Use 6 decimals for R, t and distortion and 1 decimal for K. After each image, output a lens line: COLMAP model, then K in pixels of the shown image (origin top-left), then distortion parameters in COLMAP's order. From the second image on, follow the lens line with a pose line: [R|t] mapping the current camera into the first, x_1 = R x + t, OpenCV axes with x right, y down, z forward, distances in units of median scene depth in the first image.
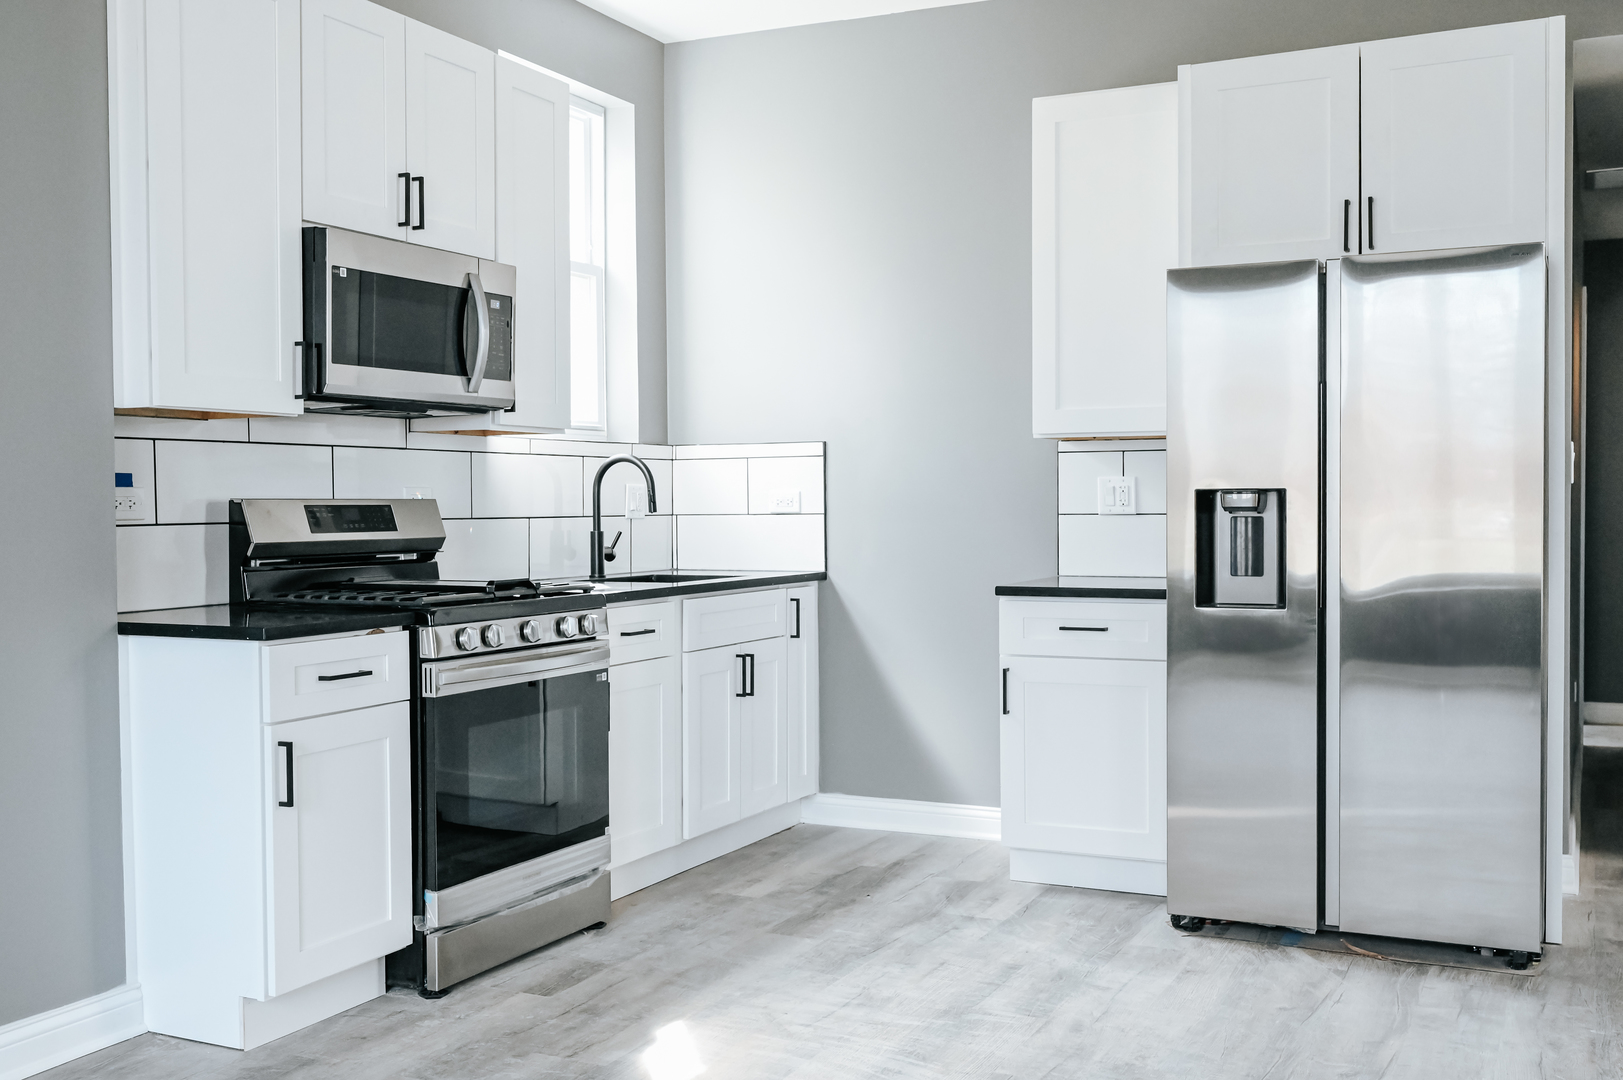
lens RADIAL K [[1614.9, 0, 811.5], [0, 1614.9, 540.0], [0, 0, 1]] dist [-0.000992, 0.021256]
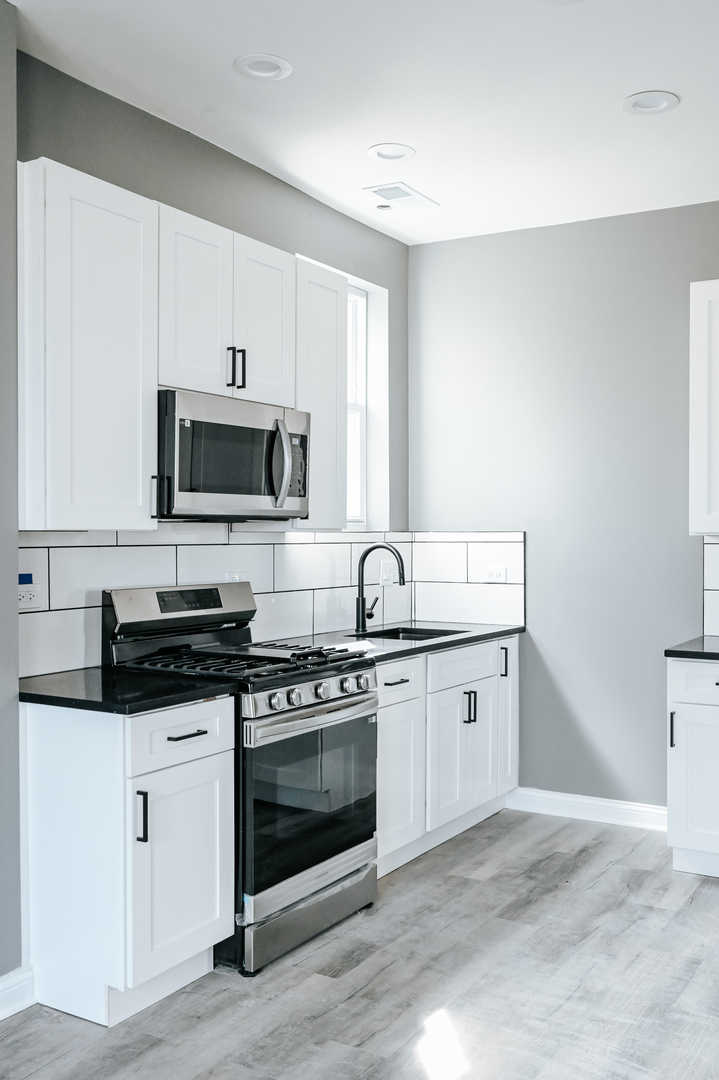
lens RADIAL K [[1040.2, 0, 386.1], [0, 1040.2, 537.1], [0, 0, 1]] dist [0.001183, 0.005634]
pose [[0.996856, 0.005621, -0.079033, -0.054379], [-0.007142, 0.999794, -0.018975, -0.053231], [0.078910, 0.019480, 0.996691, 0.148337]]
